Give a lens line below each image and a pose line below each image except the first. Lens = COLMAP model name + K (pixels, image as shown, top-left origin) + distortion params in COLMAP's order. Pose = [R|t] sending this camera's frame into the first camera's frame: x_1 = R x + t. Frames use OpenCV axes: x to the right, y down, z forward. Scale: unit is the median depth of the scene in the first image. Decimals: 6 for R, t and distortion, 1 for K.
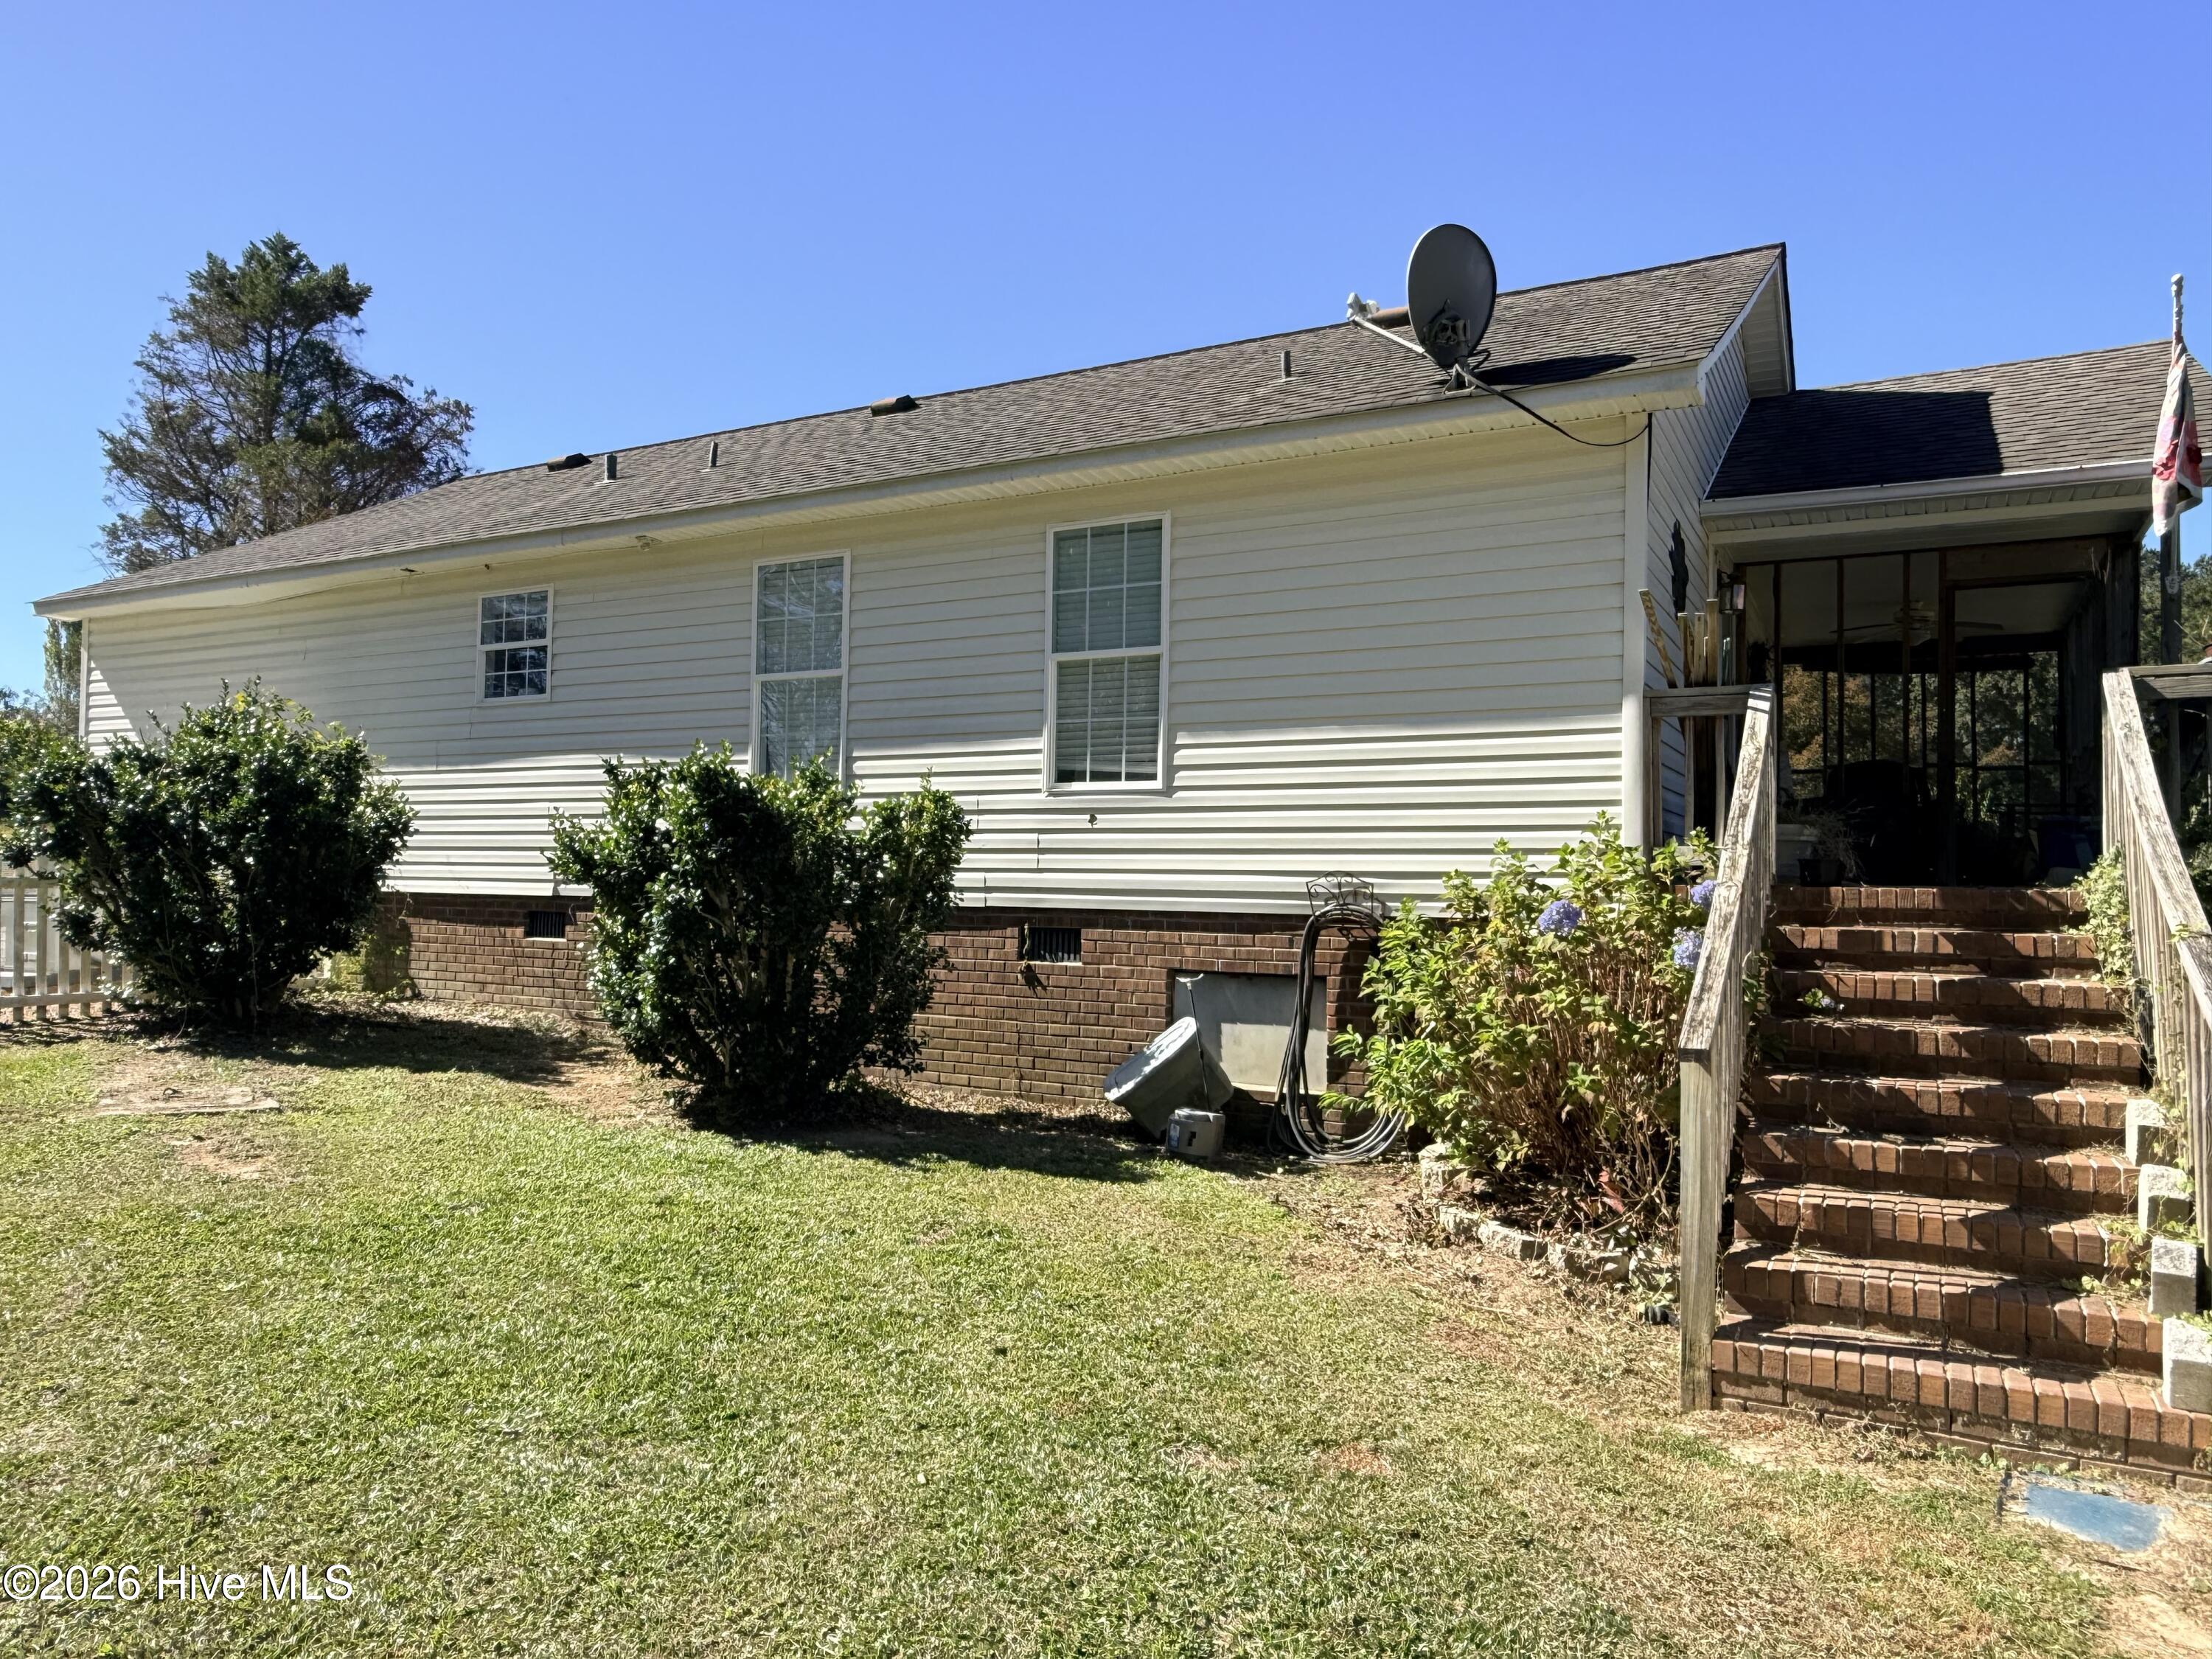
lens RADIAL K [[1456.3, 0, 1105.6], [0, 1456.3, 835.0], [0, 0, 1]] dist [-0.007024, 0.006013]
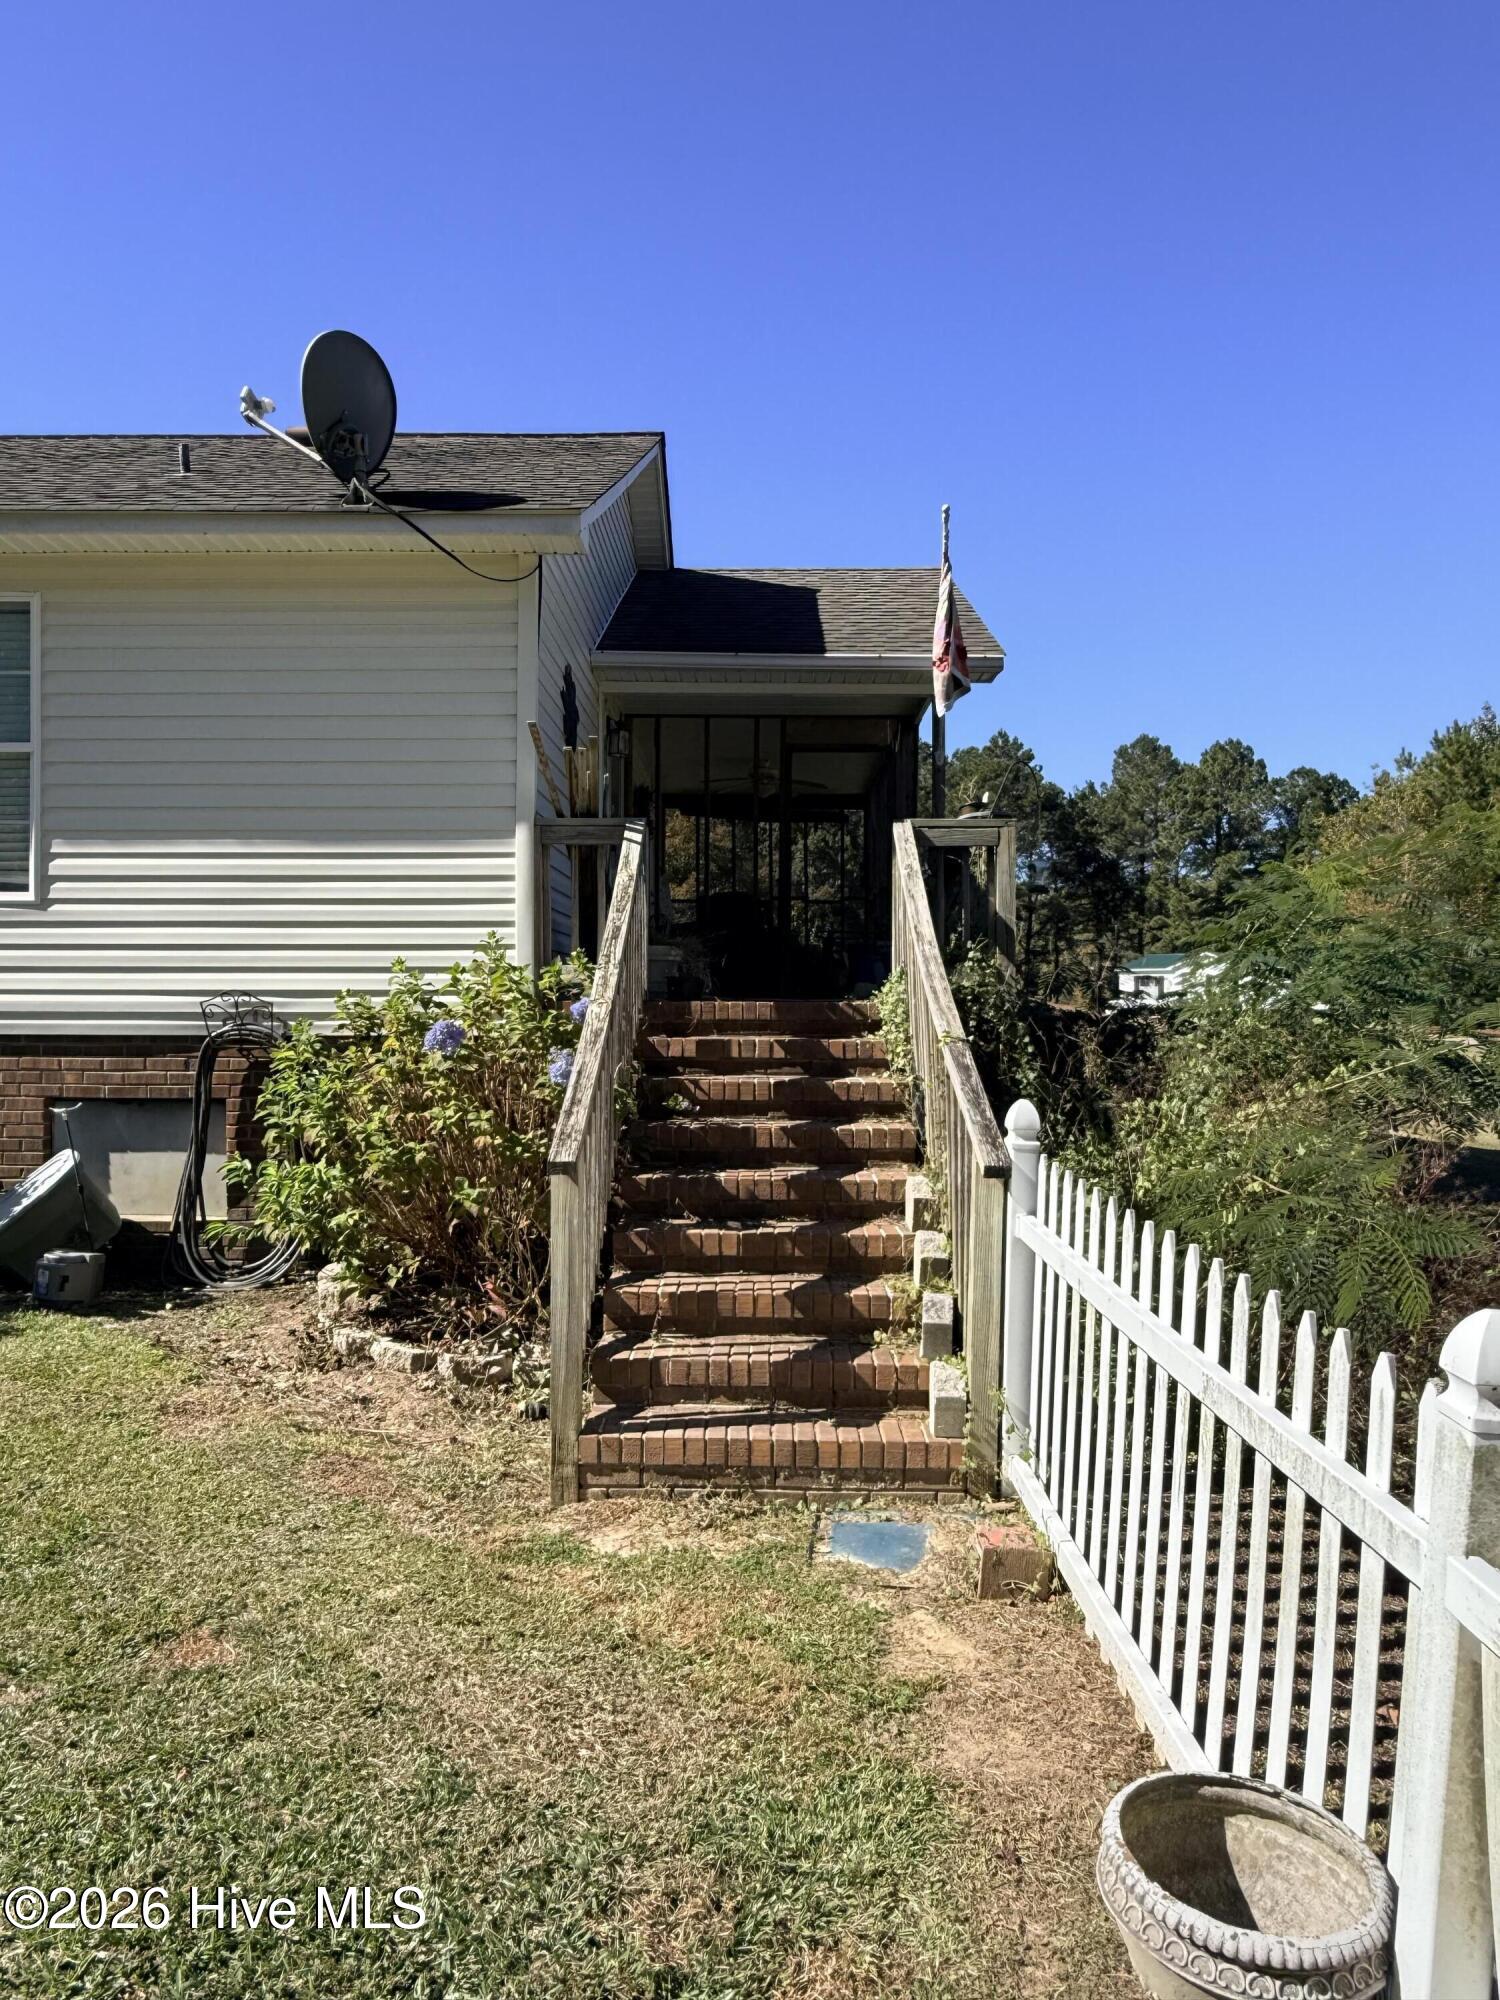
lens RADIAL K [[1316.7, 0, 750.6], [0, 1316.7, 999.3], [0, 0, 1]] dist [-0.007024, 0.006013]
pose [[0.880331, -0.011085, 0.474230, 0.060784], [-0.005451, 0.999425, 0.033480, -0.000474], [-0.474328, -0.032059, 0.879764, 0.088186]]
